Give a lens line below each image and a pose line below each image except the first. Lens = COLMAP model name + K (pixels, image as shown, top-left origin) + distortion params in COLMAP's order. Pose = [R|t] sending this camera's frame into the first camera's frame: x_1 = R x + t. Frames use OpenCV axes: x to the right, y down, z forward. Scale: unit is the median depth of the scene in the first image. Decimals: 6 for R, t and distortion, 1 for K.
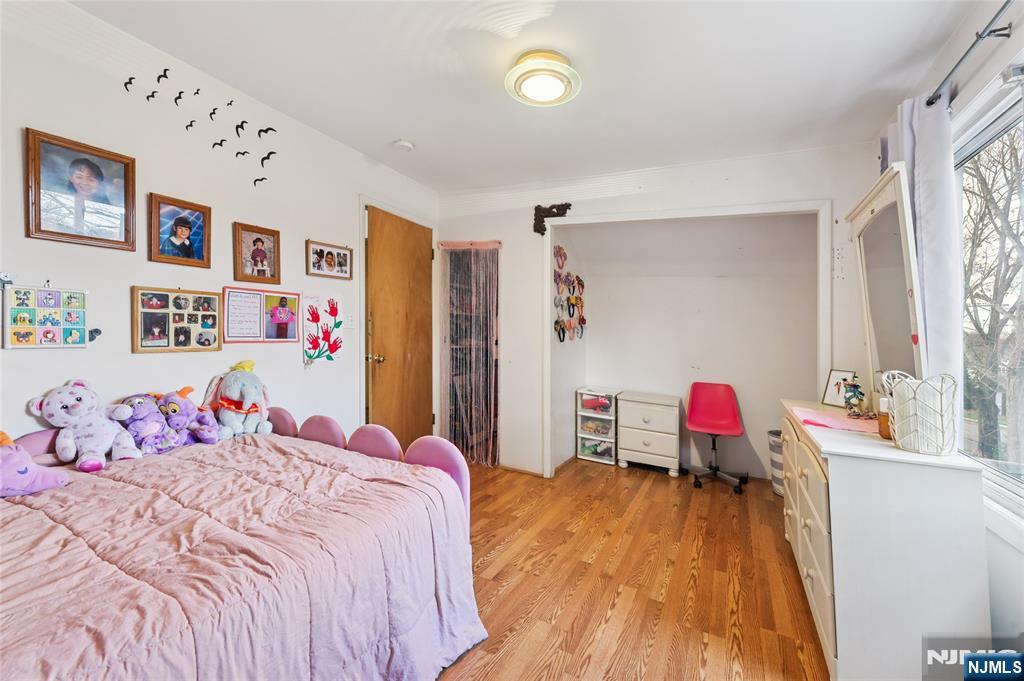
lens RADIAL K [[437.6, 0, 511.4], [0, 437.6, 342.5], [0, 0, 1]] dist [0.000256, -0.000466]
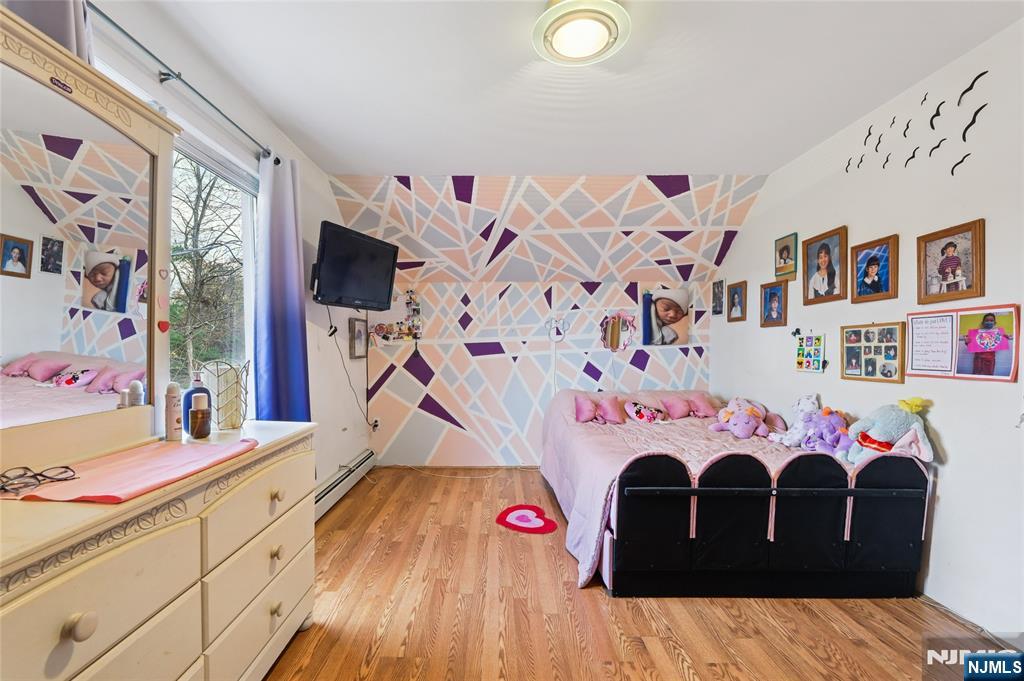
lens RADIAL K [[437.6, 0, 511.4], [0, 437.6, 342.5], [0, 0, 1]] dist [0.000256, -0.000466]
pose [[-0.877598, 0.005967, -0.479360, 0.529485], [0.010795, 0.999915, -0.007316, -0.073756], [0.479276, -0.011596, -0.877588, 1.468506]]
